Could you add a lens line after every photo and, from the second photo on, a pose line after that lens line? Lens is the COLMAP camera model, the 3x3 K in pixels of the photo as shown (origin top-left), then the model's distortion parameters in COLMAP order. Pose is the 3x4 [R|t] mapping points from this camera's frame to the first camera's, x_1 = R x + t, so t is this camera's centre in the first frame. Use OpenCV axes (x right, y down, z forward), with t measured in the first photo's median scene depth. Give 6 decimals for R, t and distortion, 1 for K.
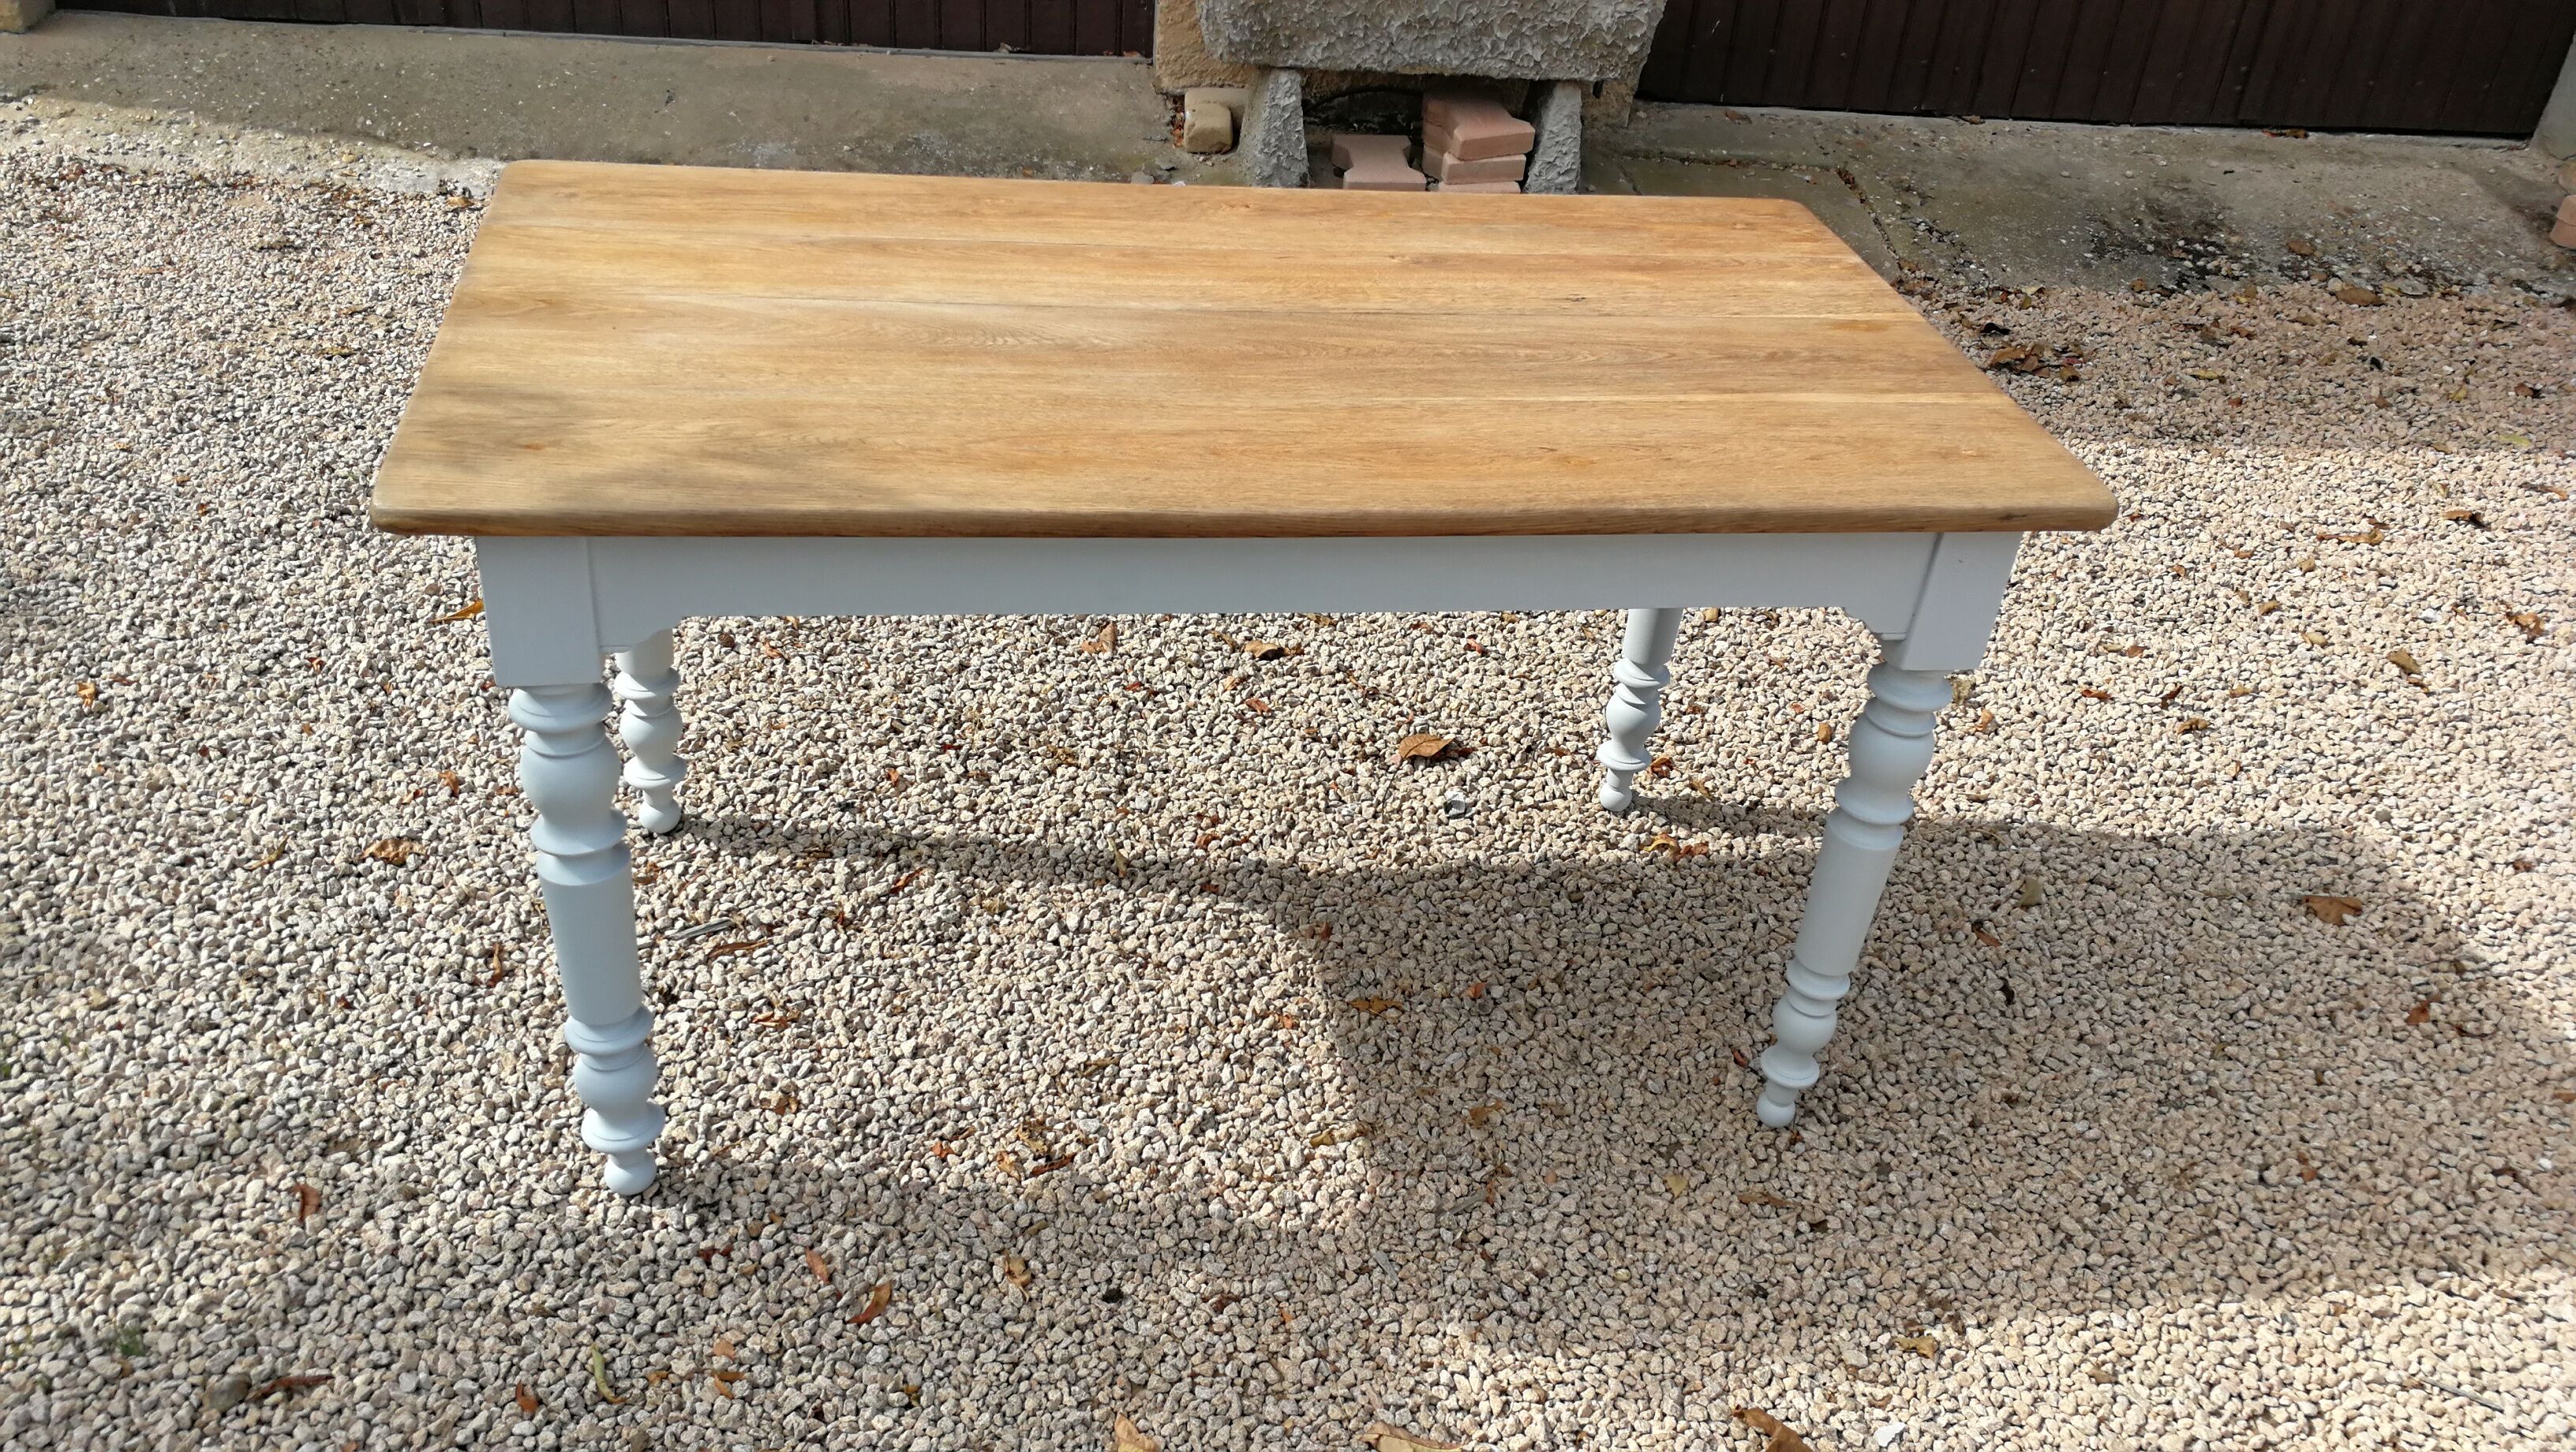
lens RADIAL K [[2073.8, 0, 1295.3], [0, 2073.8, 776.7], [0, 0, 1]] dist [0.033151, -0.034997]
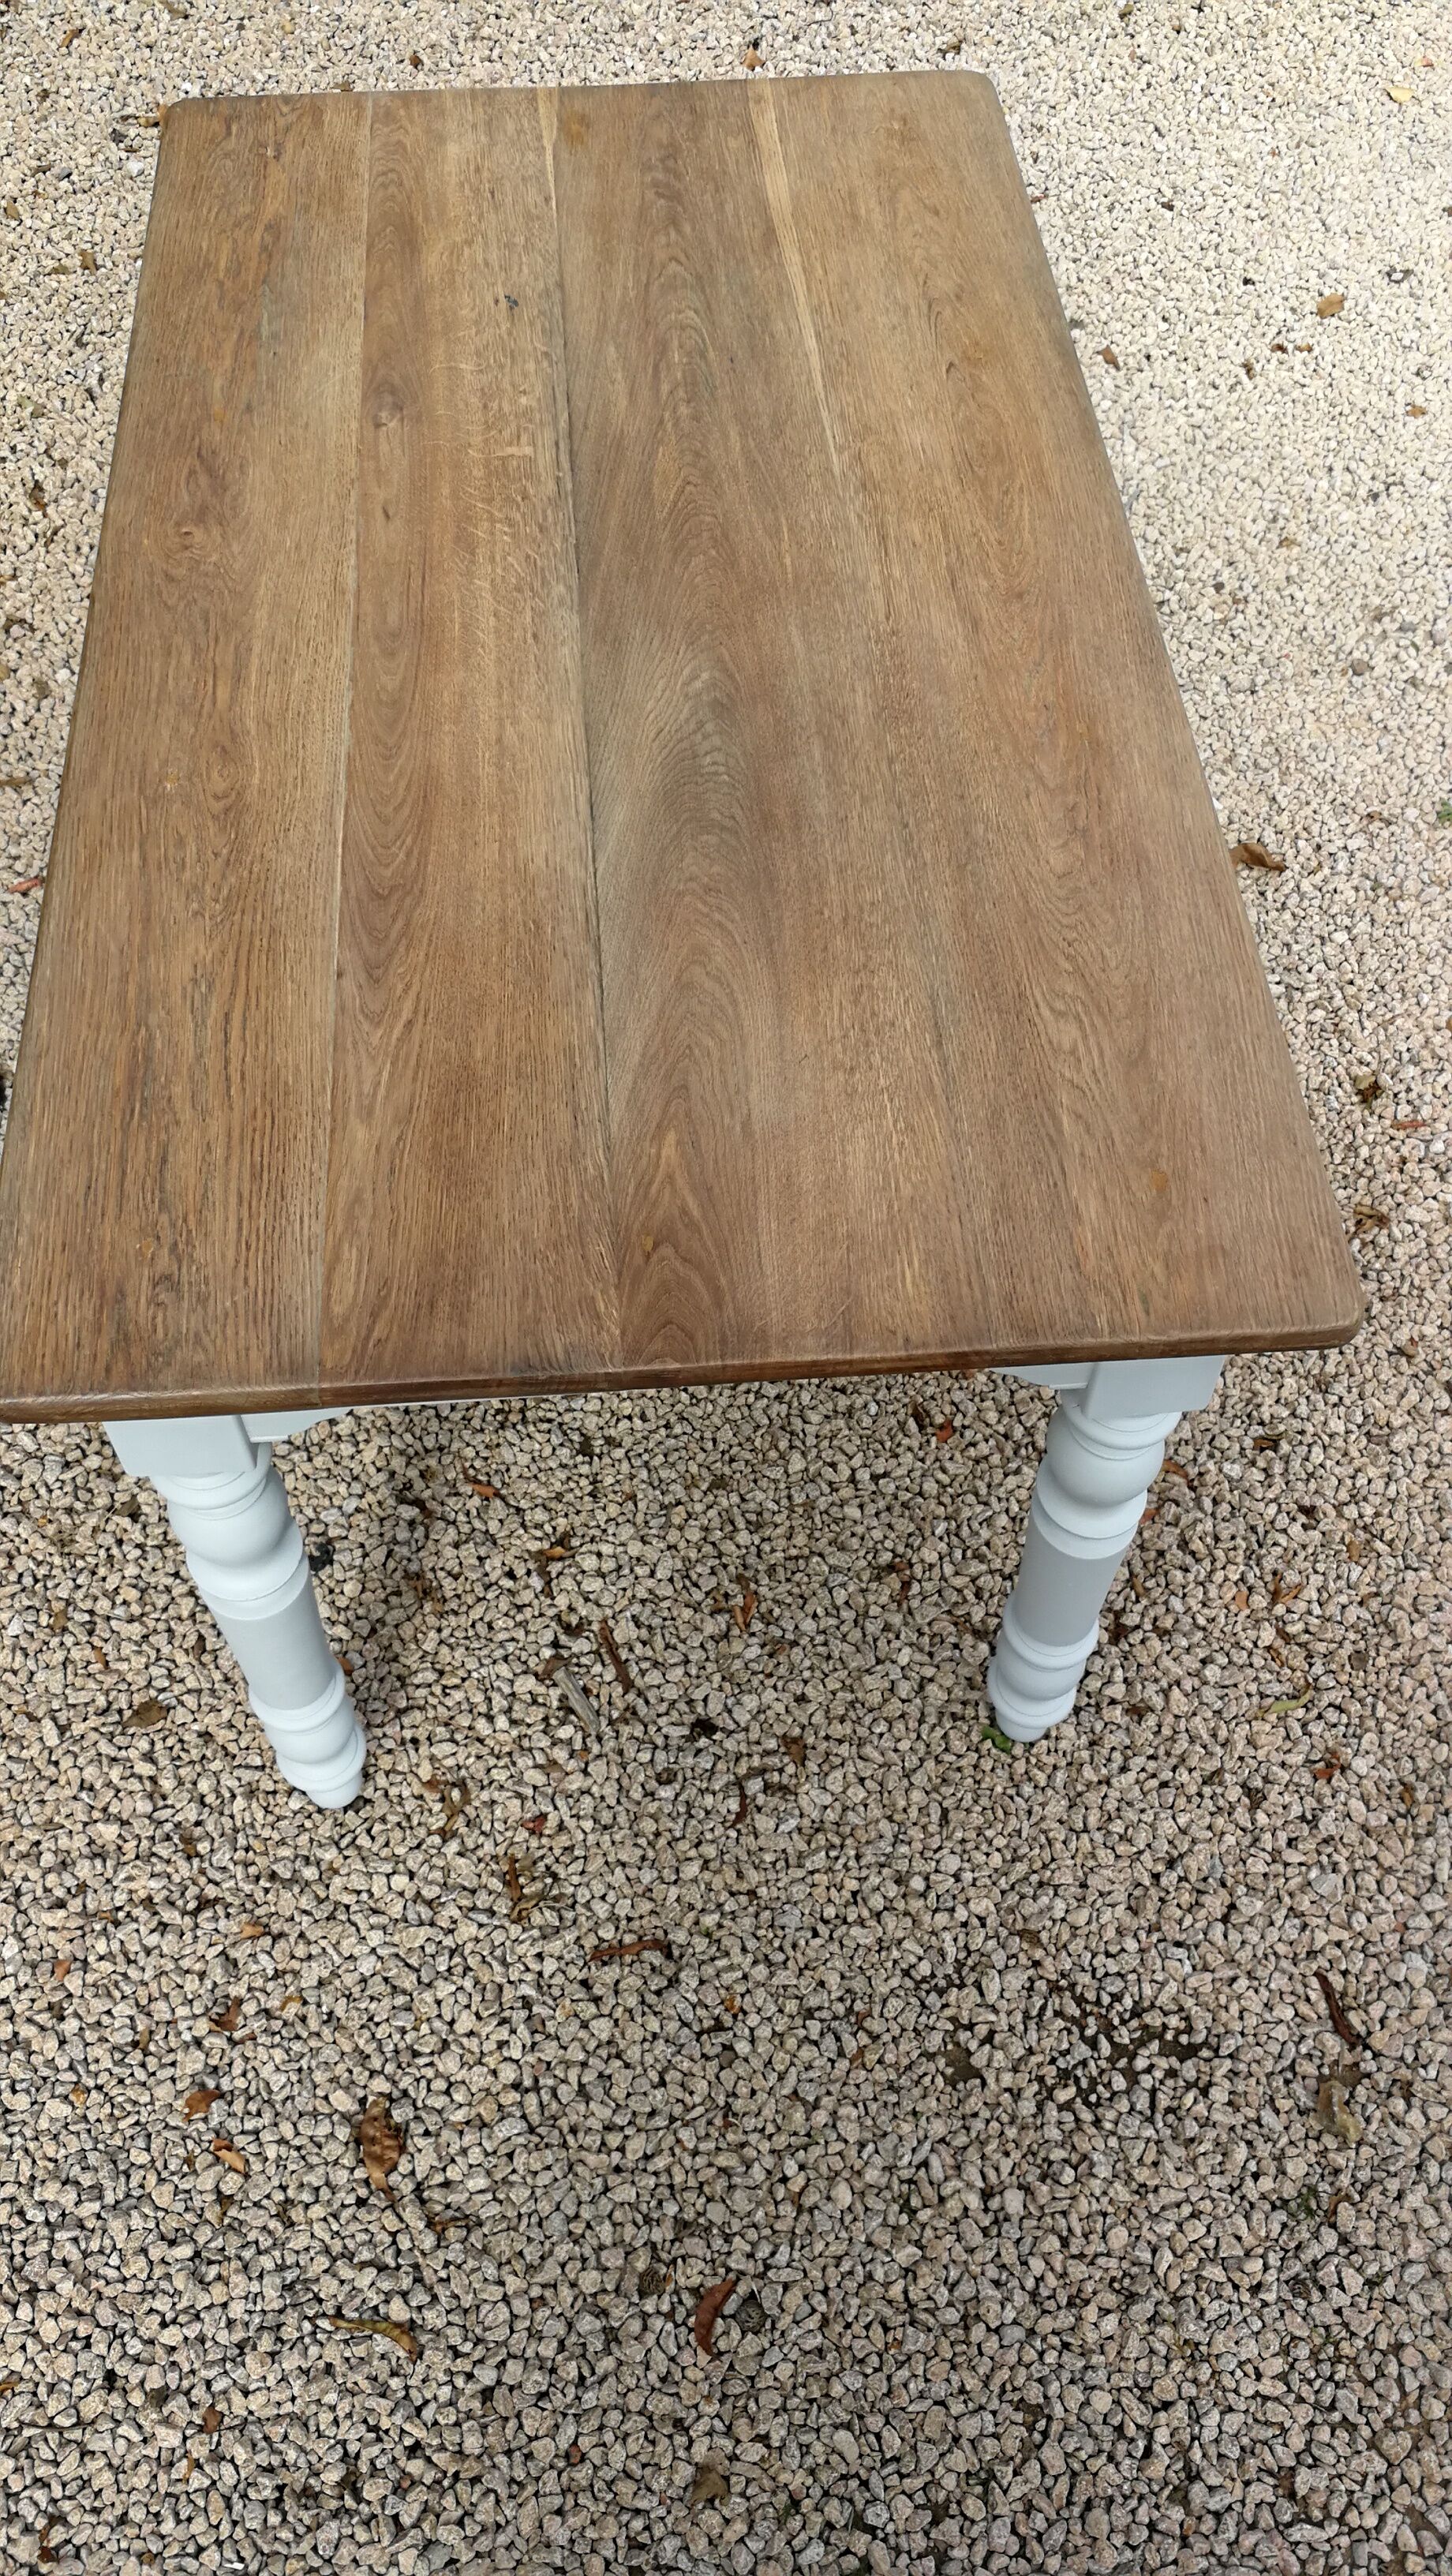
lens RADIAL K [[2073.8, 0, 718.6], [0, 2073.8, 1290.6], [0, 0, 1]] dist [0.033151, -0.034997]
pose [[0.088059, -0.860836, 0.501206, -0.596648], [0.562171, 0.458320, 0.688408, -0.560539], [-0.822319, 0.221143, 0.524296, 0.571507]]
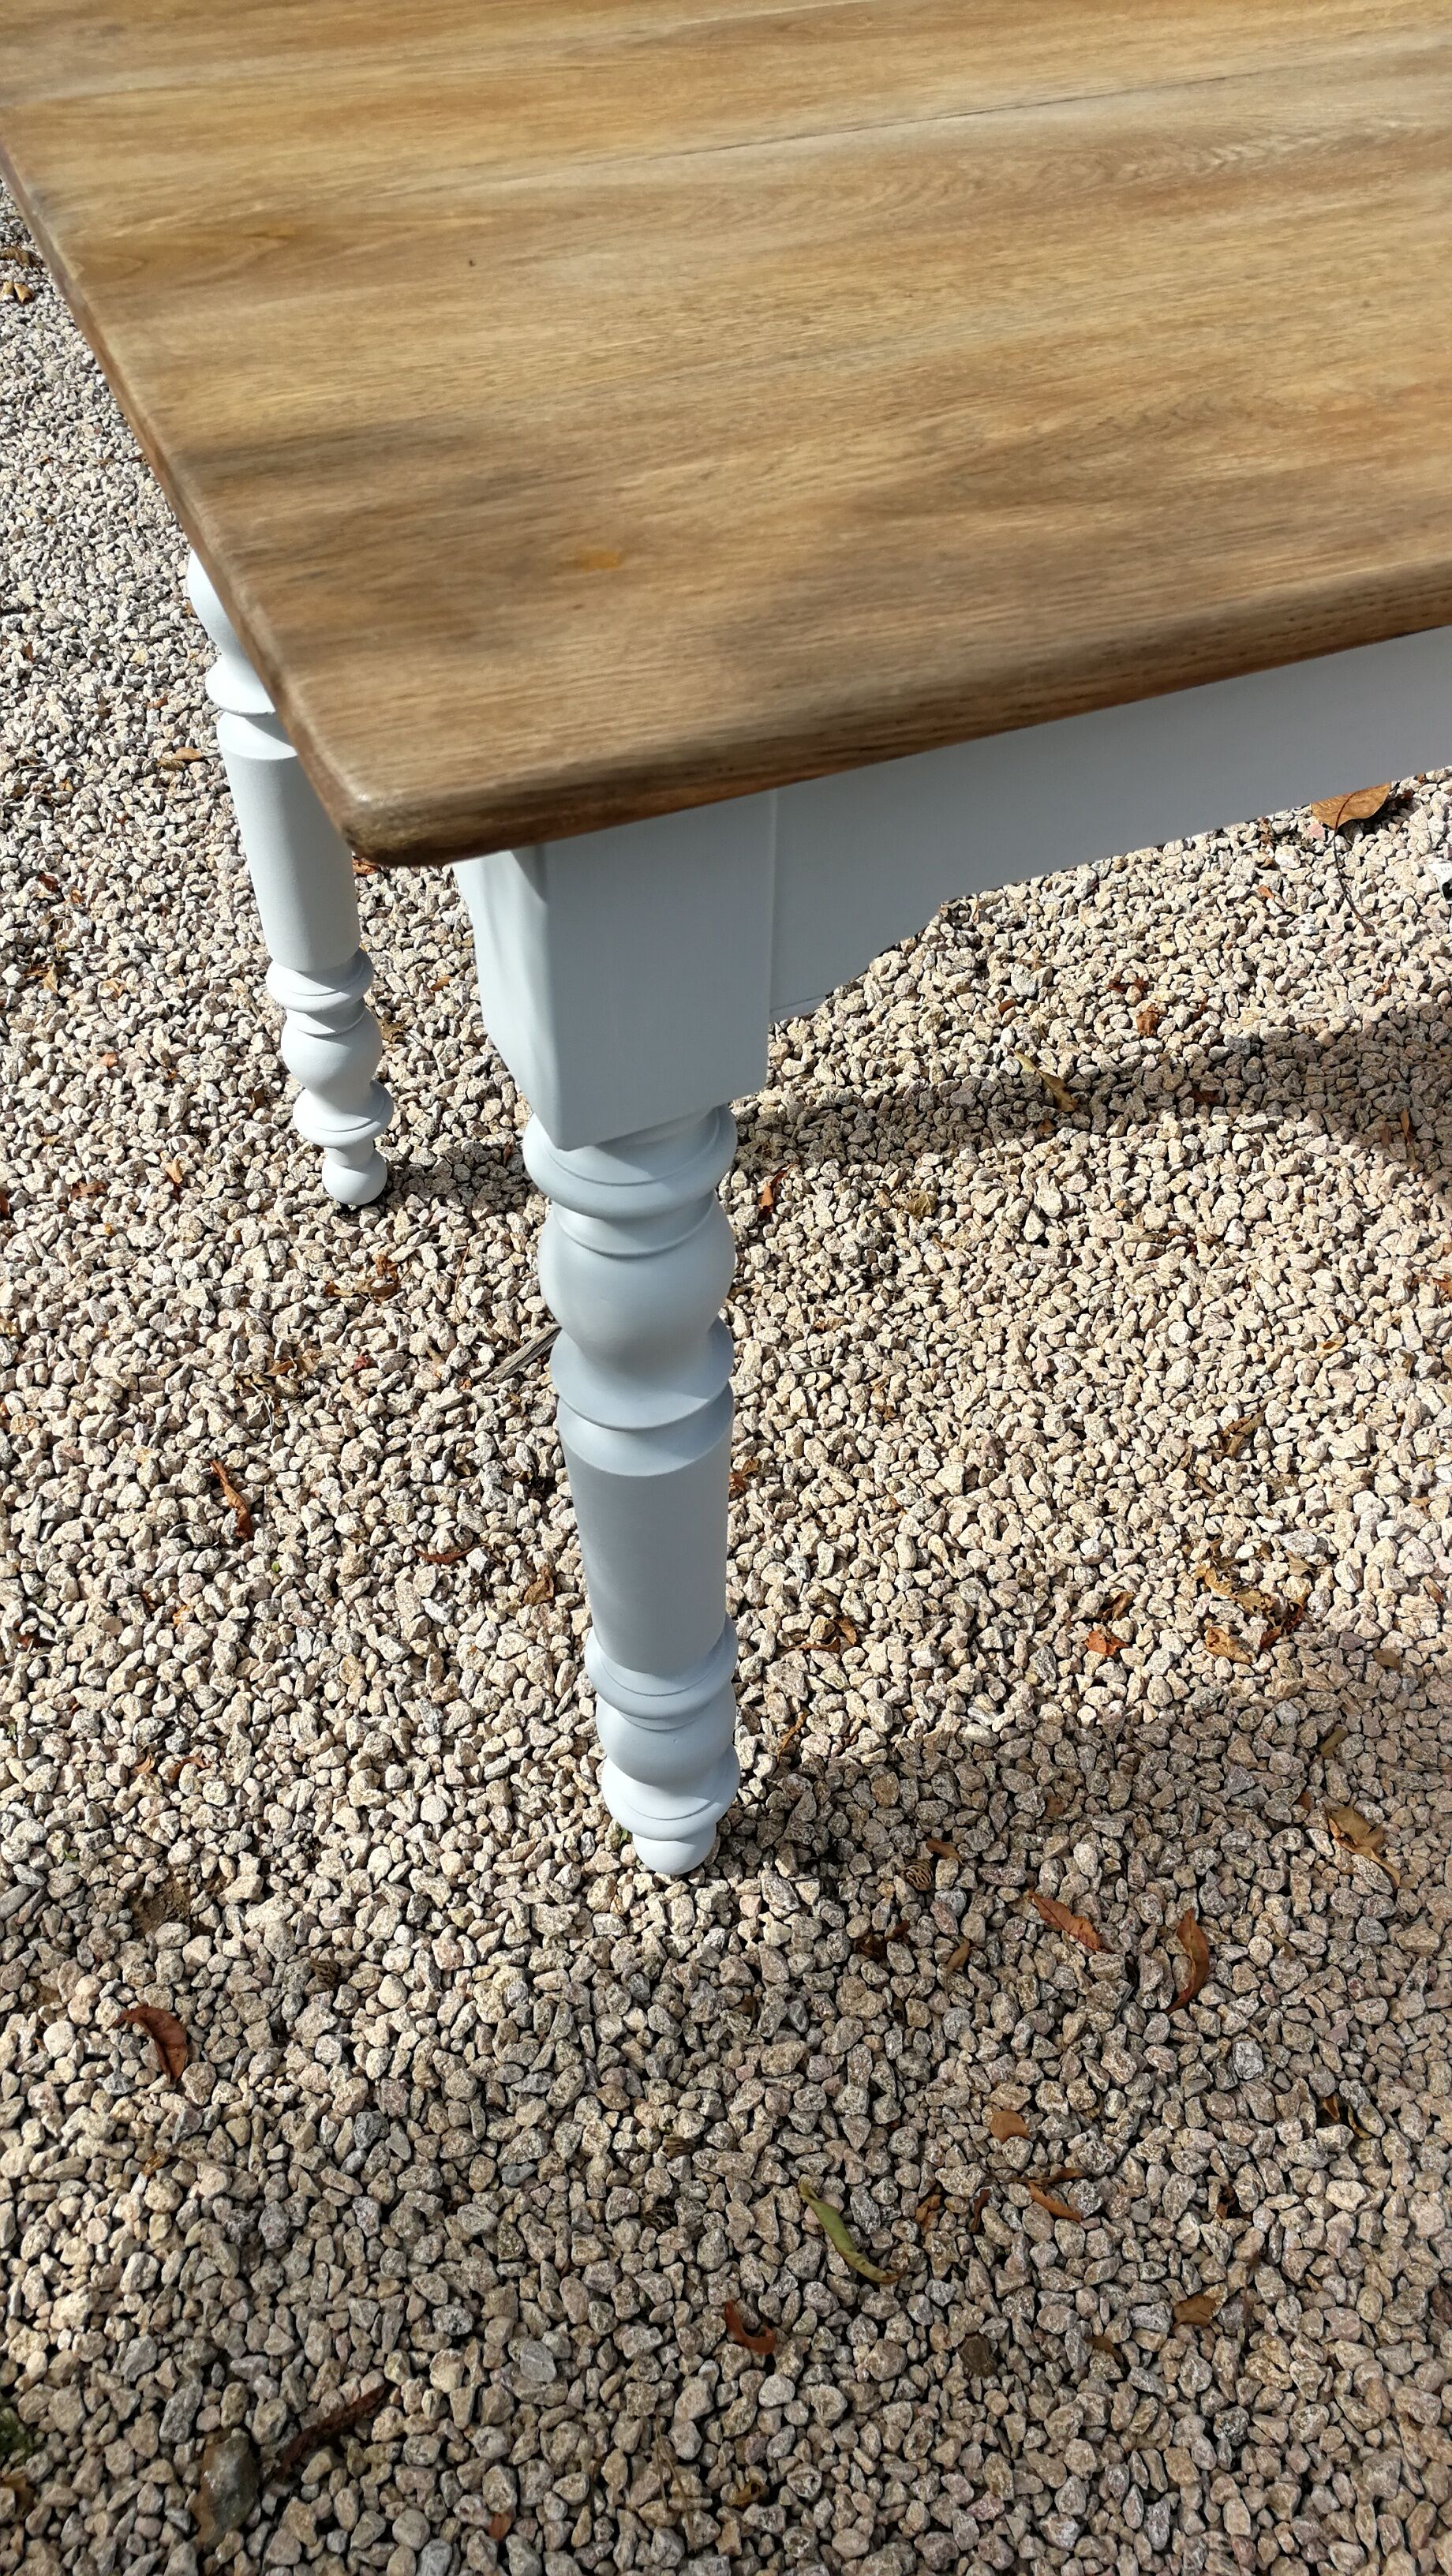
lens RADIAL K [[2073.8, 0, 714.7], [0, 2073.8, 1284.3], [0, 0, 1]] dist [0.033151, -0.034997]
pose [[0.968419, -0.226985, 0.103159, -0.319024], [0.197724, 0.951216, 0.236840, -0.089021], [-0.151886, -0.208964, 0.966056, 0.444452]]
